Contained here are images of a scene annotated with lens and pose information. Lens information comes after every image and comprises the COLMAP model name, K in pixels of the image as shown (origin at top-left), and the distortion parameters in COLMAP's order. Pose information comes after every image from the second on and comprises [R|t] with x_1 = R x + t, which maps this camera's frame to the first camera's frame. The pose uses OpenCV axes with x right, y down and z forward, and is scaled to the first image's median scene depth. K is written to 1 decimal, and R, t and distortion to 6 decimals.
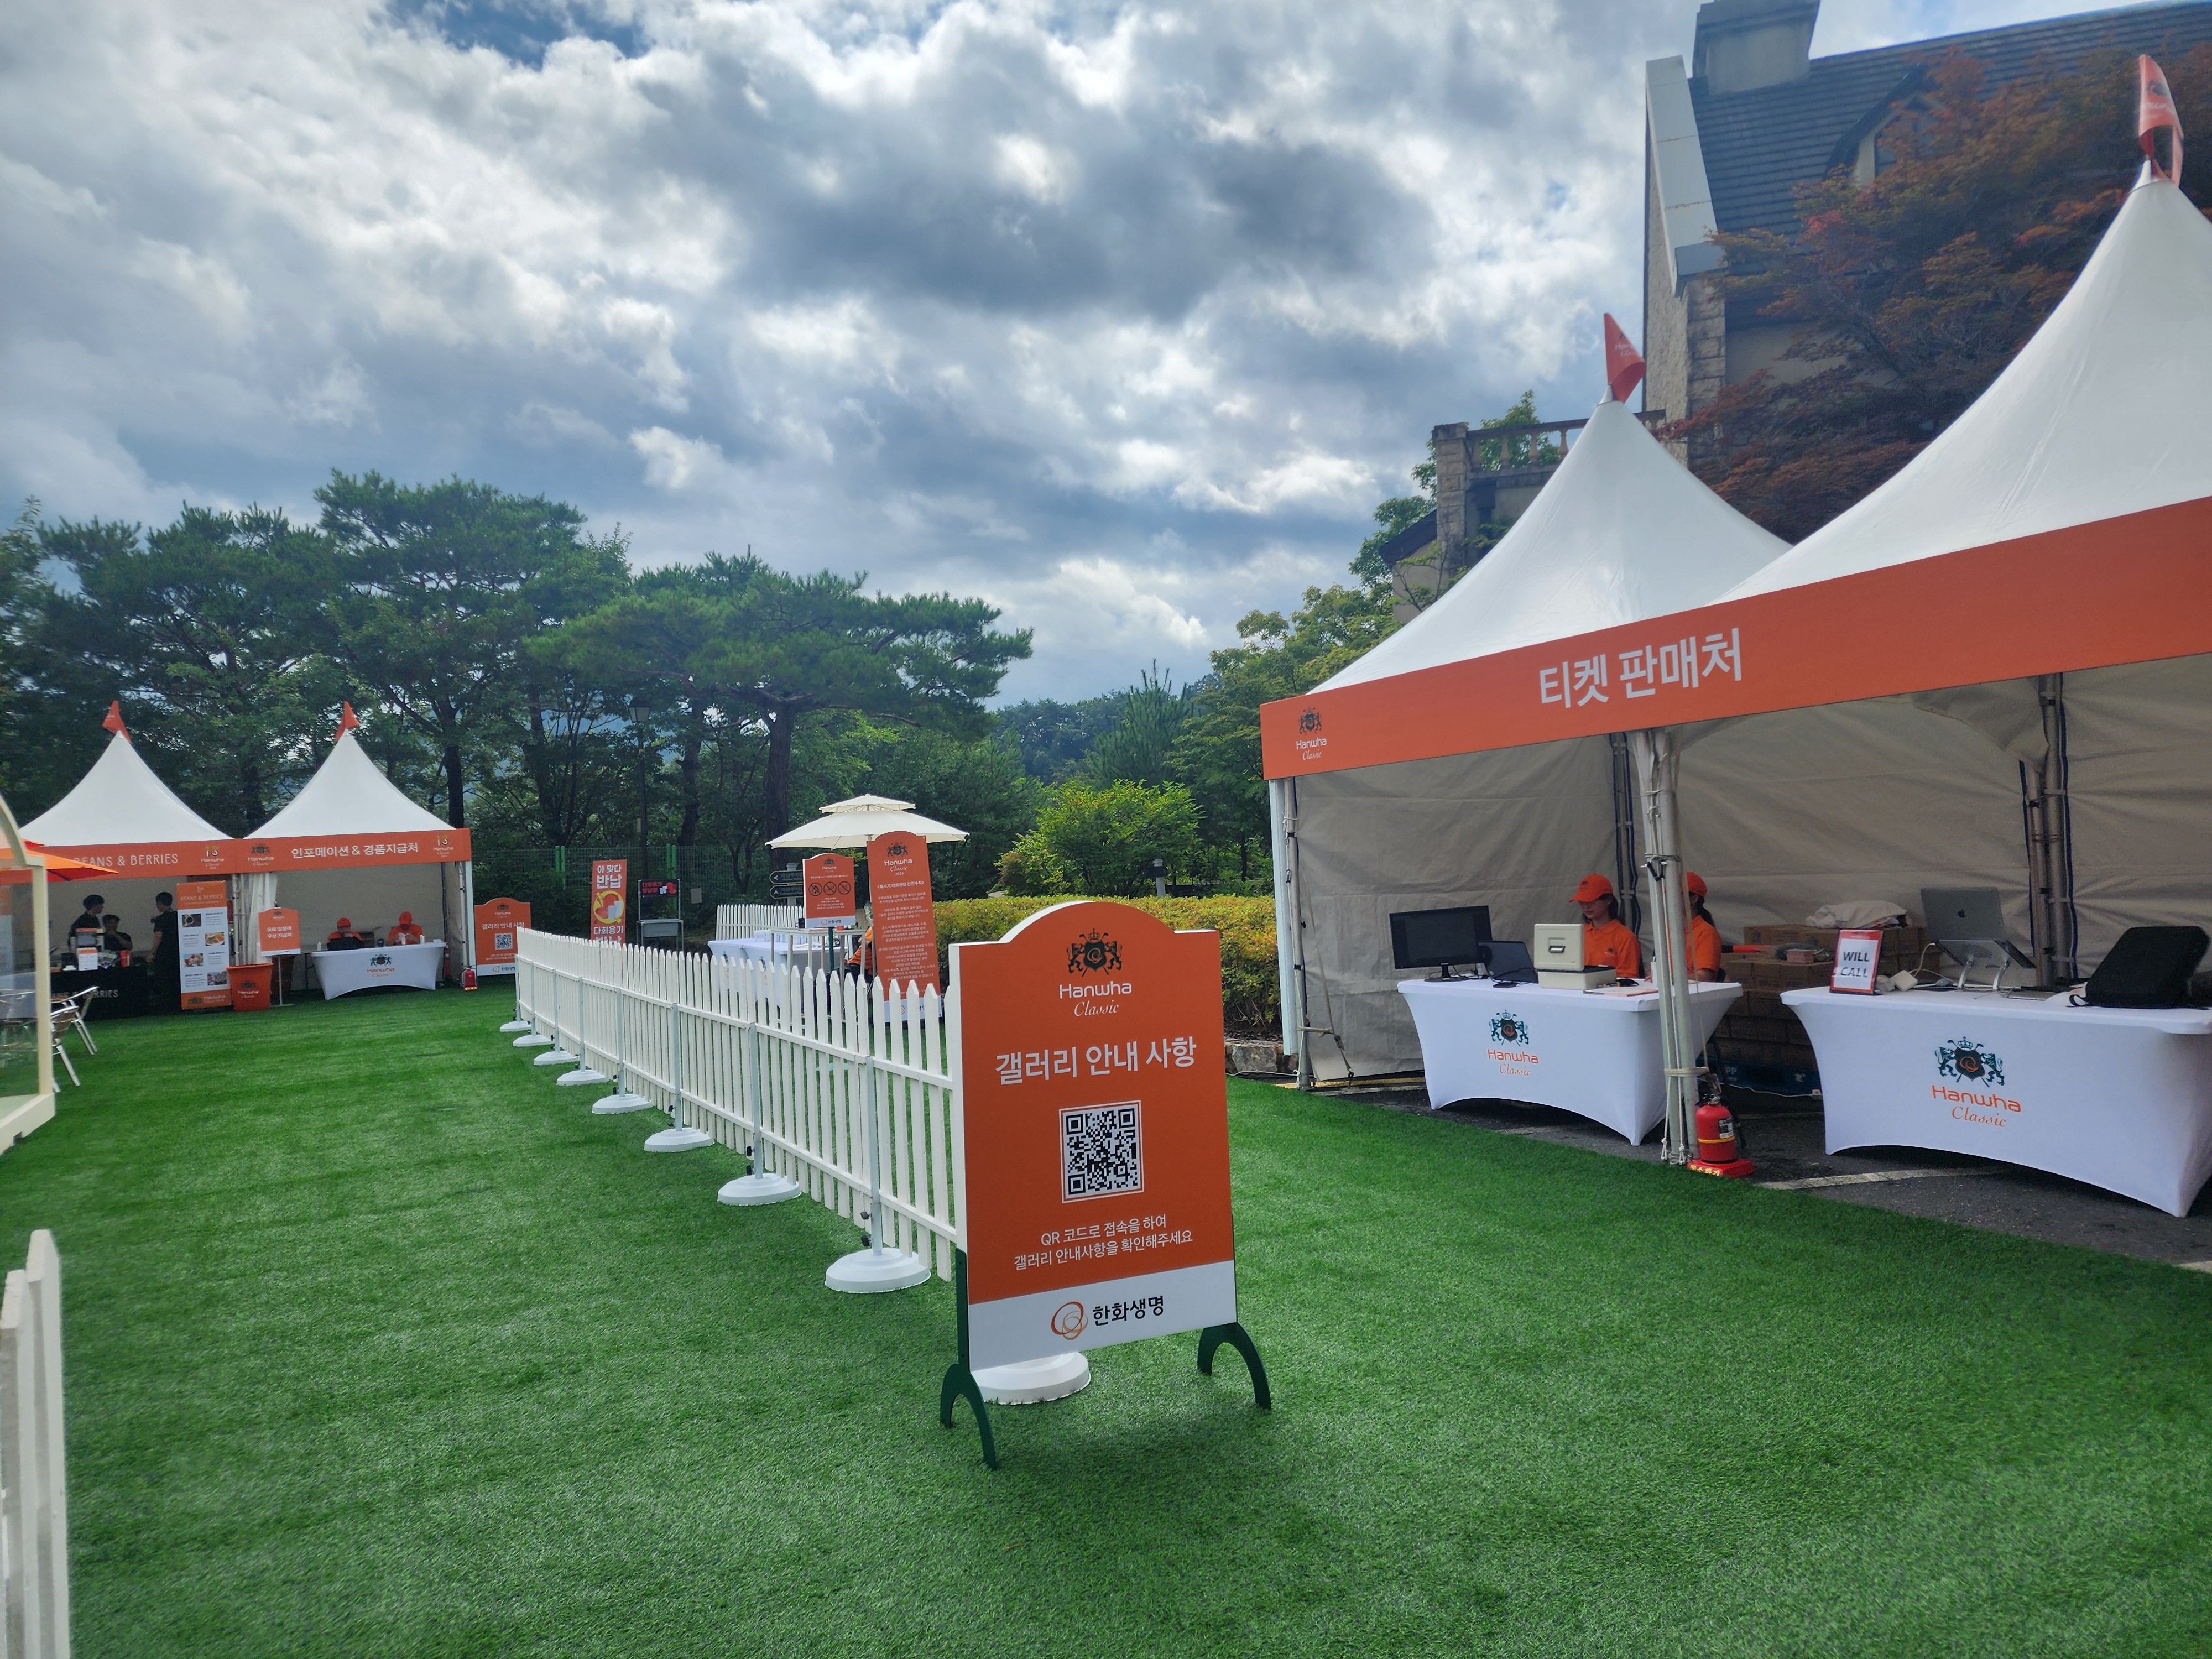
lens RADIAL K [[1480.6, 0, 1103.0], [0, 1480.6, 821.3], [0, 0, 1]] dist [0.088331, -0.083768]
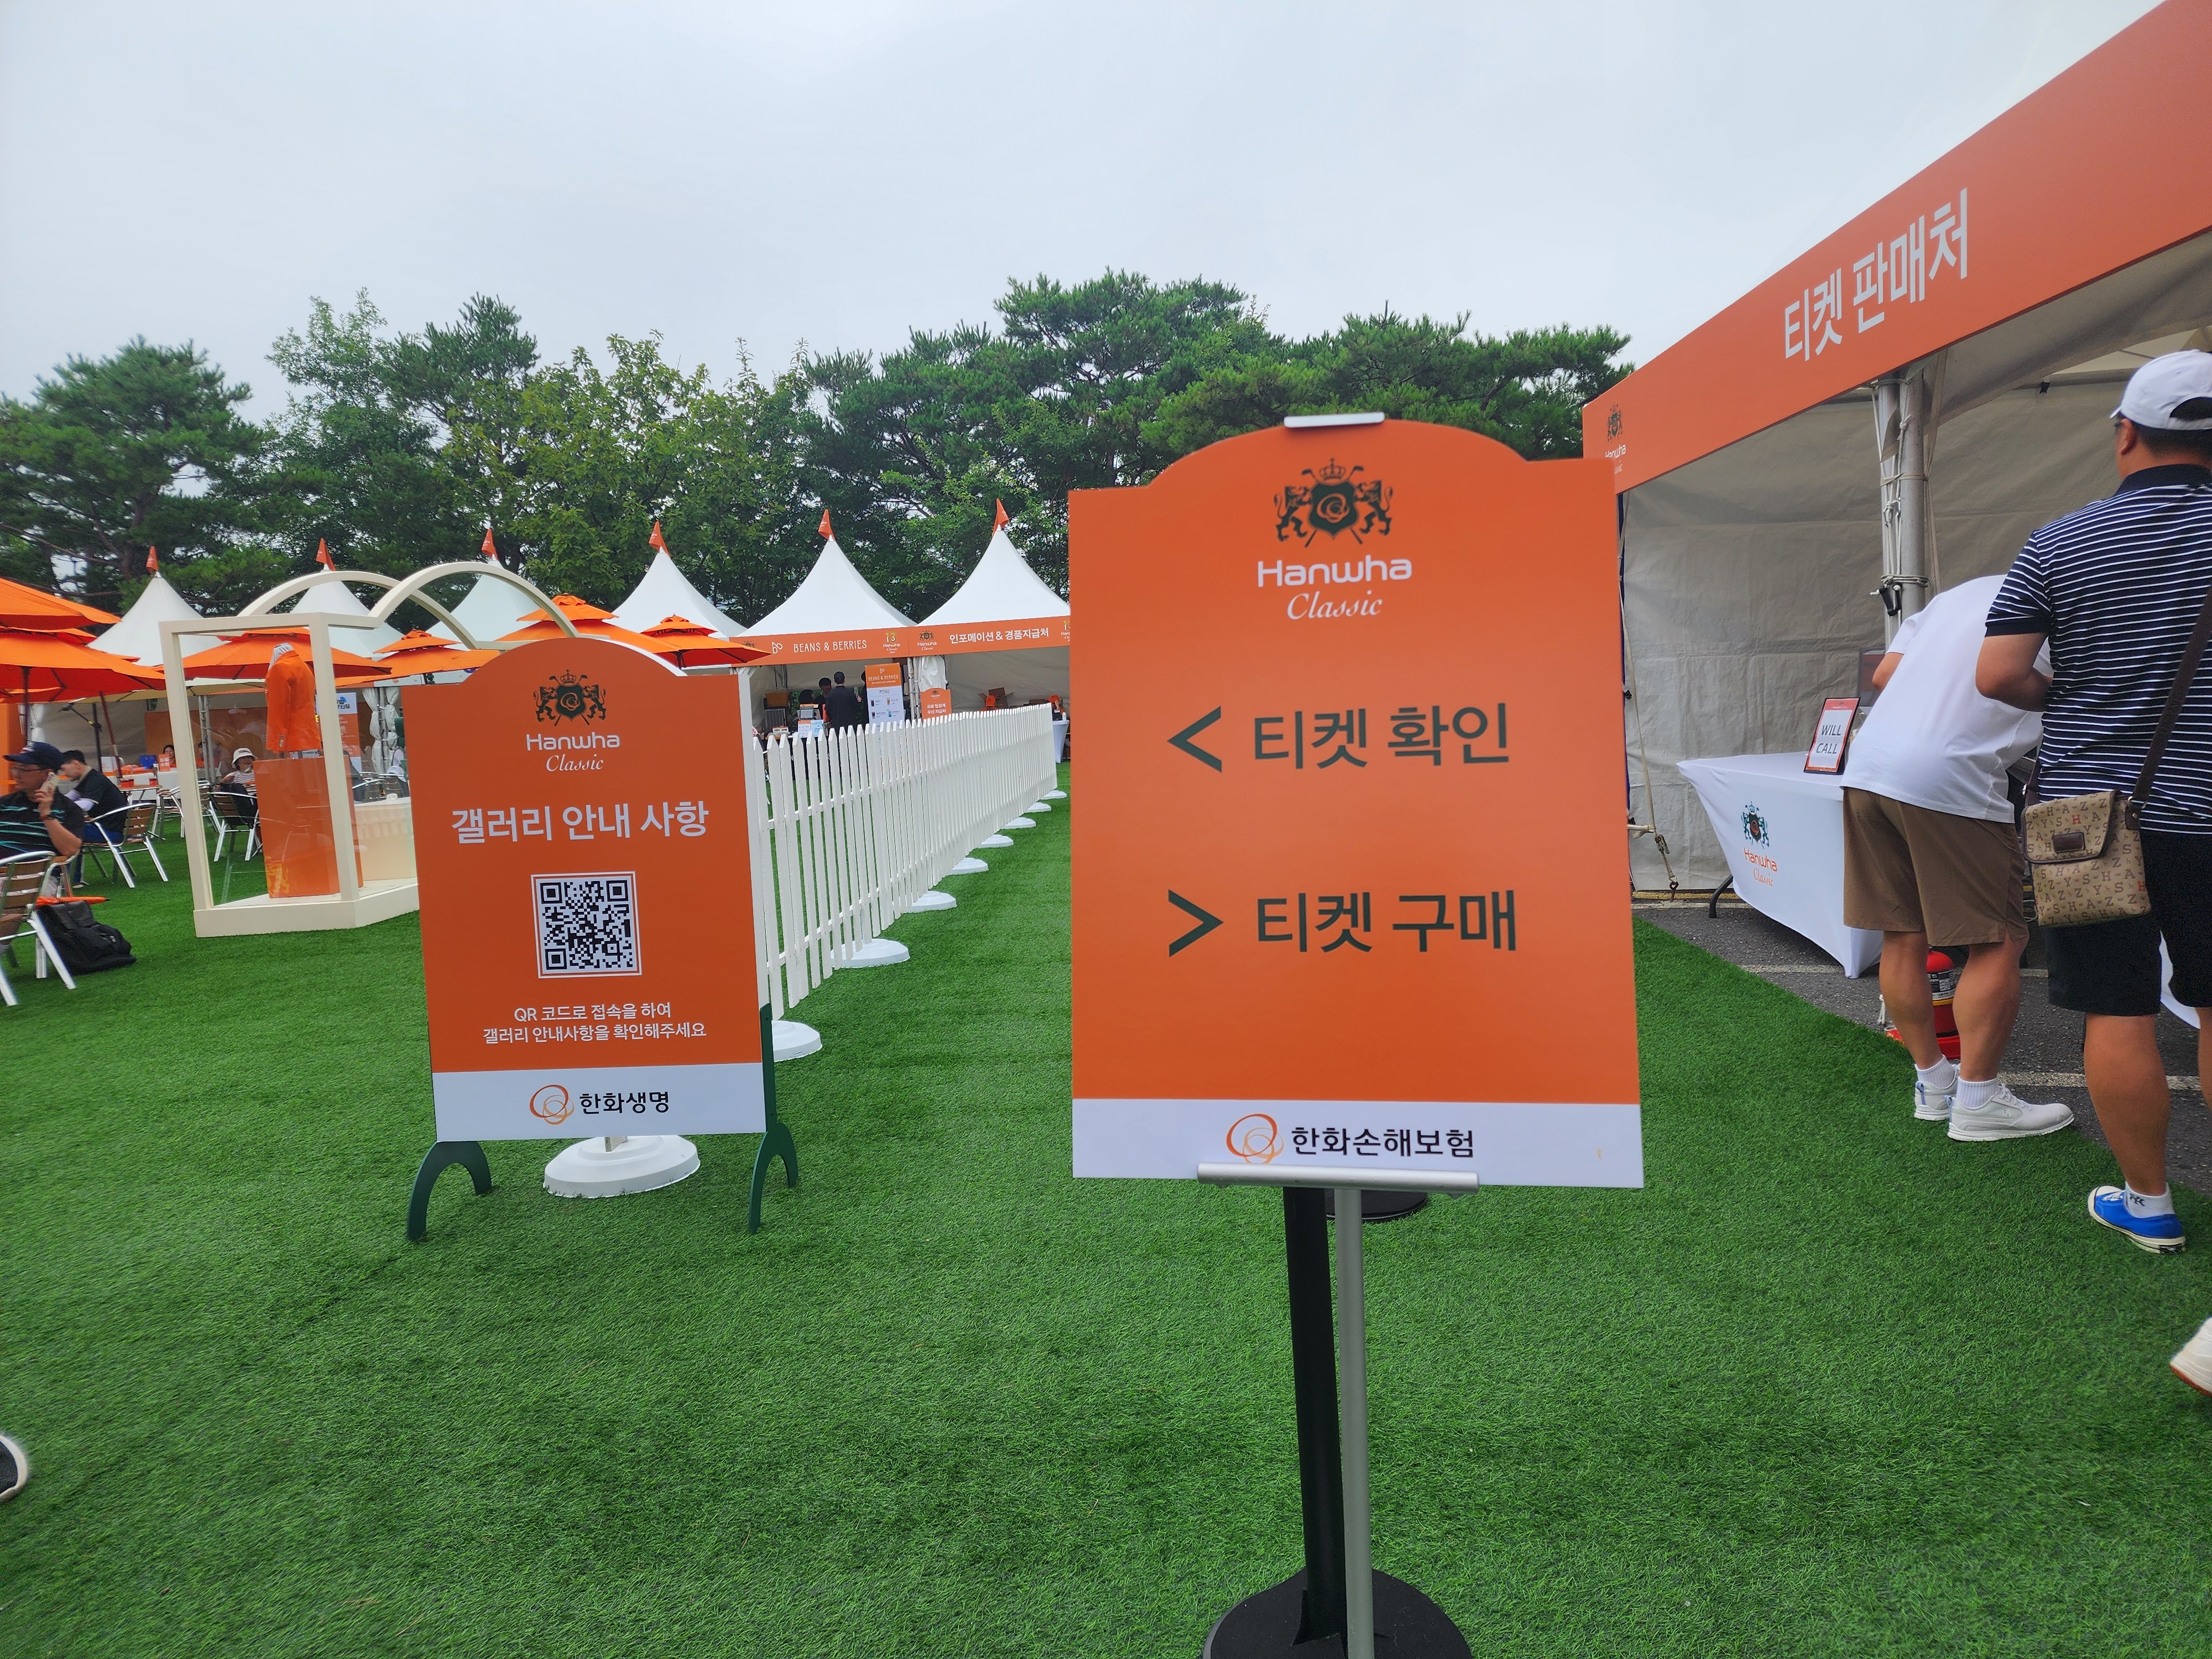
lens RADIAL K [[1477.8, 0, 1107.1], [0, 1477.8, 848.1], [0, 0, 1]] dist [0.109614, -0.088658]
pose [[0.867906, 0.052560, -0.493940, 0.310775], [0.027151, 0.987880, 0.152828, 0.022633], [0.495986, -0.146052, 0.855960, 0.180725]]
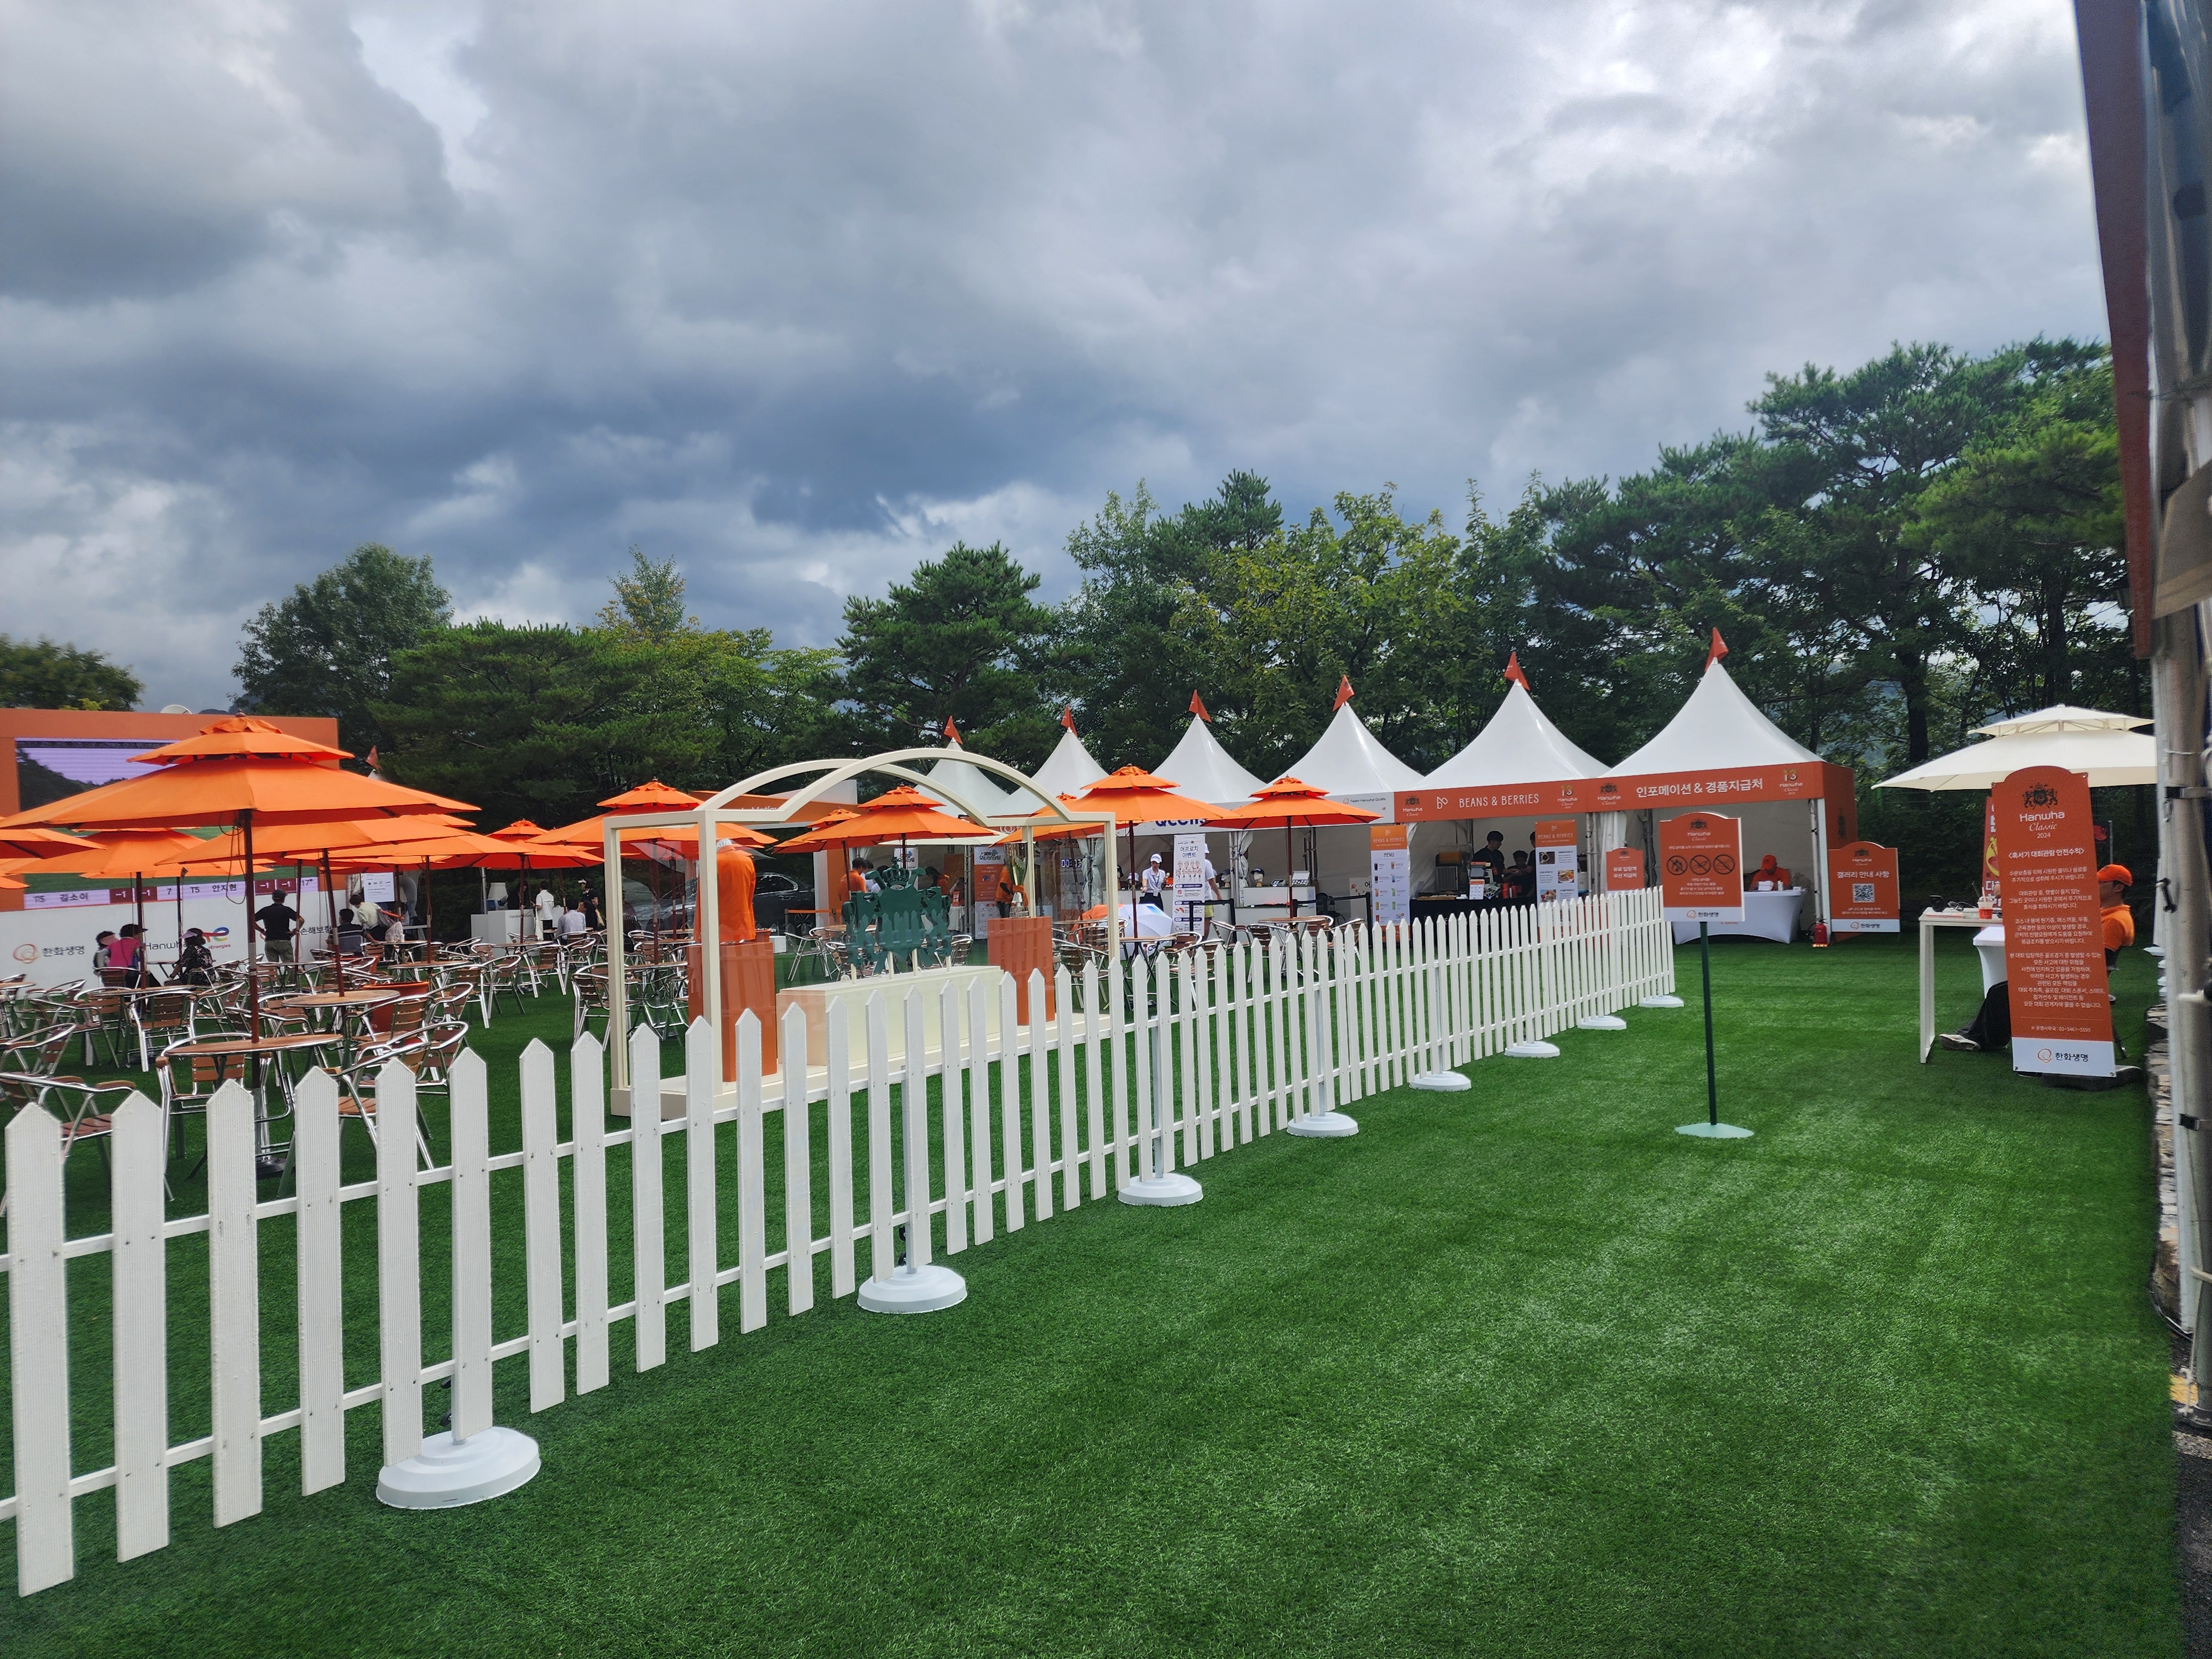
lens RADIAL K [[1480.6, 0, 1103.0], [0, 1480.6, 821.3], [0, 0, 1]] dist [0.088331, -0.083768]
pose [[0.470007, 0.009705, -0.882609, 0.373148], [0.037975, 0.998791, 0.031205, -0.007630], [0.881845, -0.048184, 0.469070, 0.582980]]
